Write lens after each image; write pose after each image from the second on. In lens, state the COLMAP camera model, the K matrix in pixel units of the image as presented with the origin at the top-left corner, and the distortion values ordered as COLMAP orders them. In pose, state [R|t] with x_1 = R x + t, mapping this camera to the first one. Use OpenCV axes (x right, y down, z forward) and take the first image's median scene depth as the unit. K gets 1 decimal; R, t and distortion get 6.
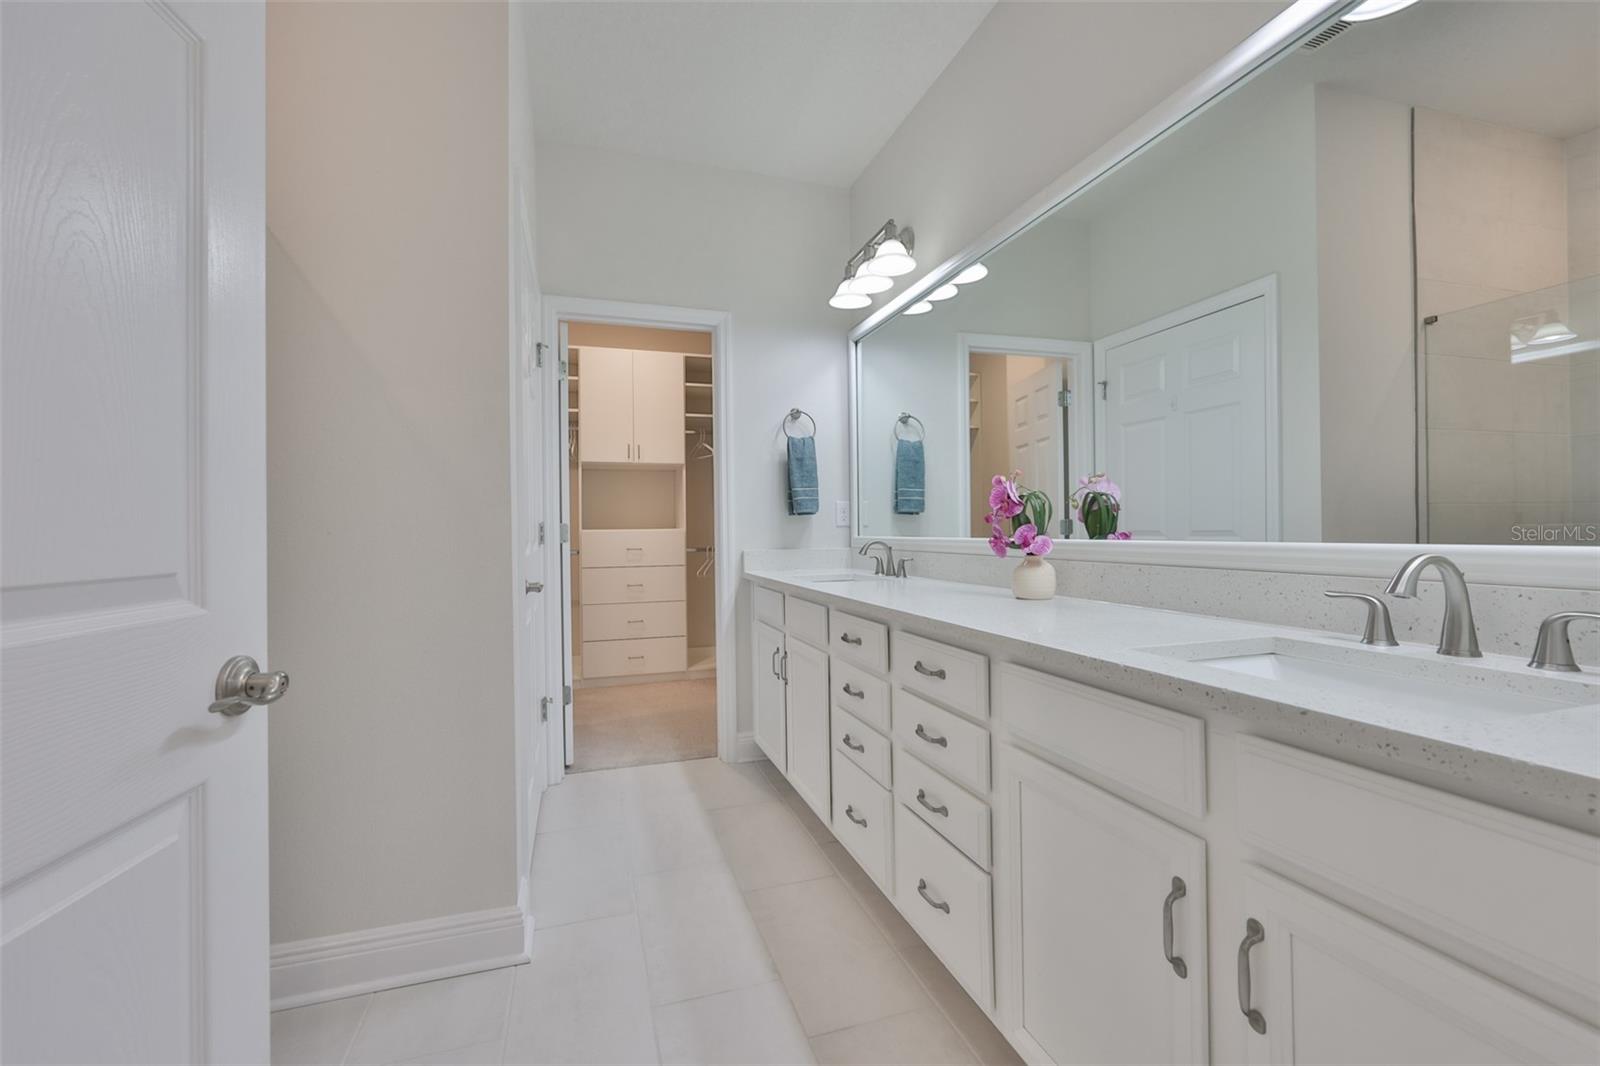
lens RADIAL K [[683.0, 0, 802.6], [0, 683.0, 534.6], [0, 0, 1]] dist [-0.004912, -0.000416]
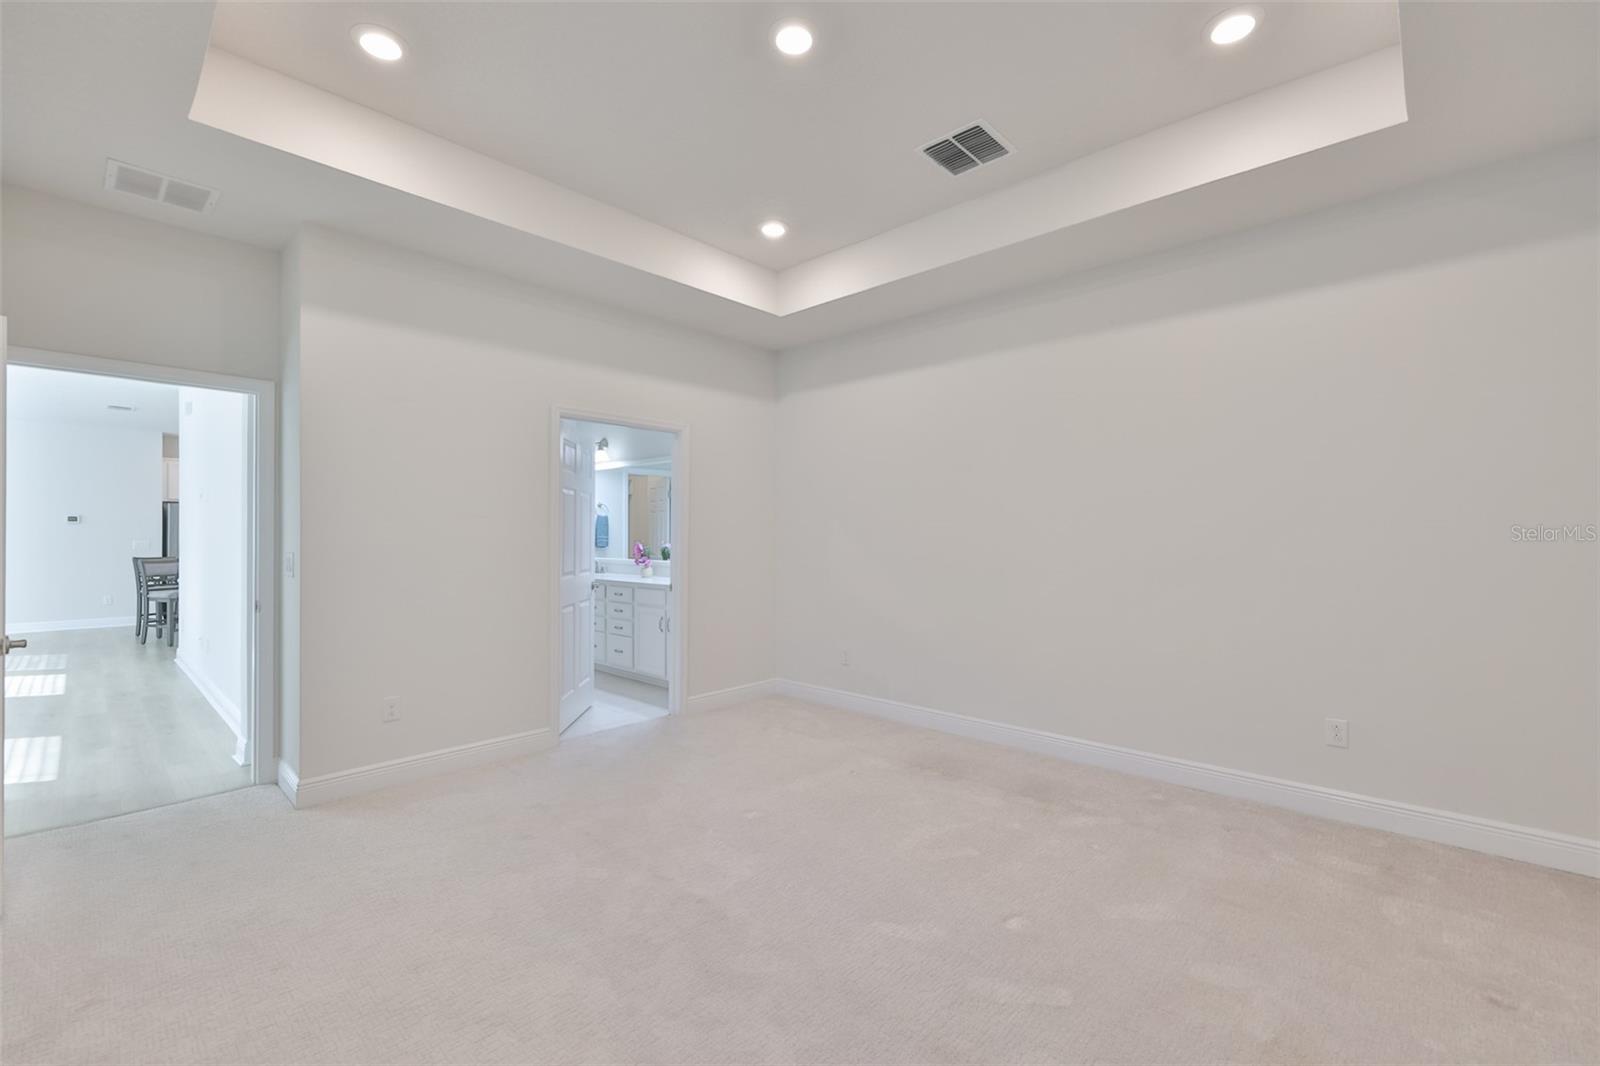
lens RADIAL K [[683.0, 0, 798.4], [0, 683.0, 539.2], [0, 0, 1]] dist [-0.004912, -0.000416]
pose [[0.881739, 0.018363, 0.471381, -0.337551], [-0.012677, 0.999804, -0.015234, -0.031039], [-0.471568, 0.007456, 0.881798, -1.315300]]
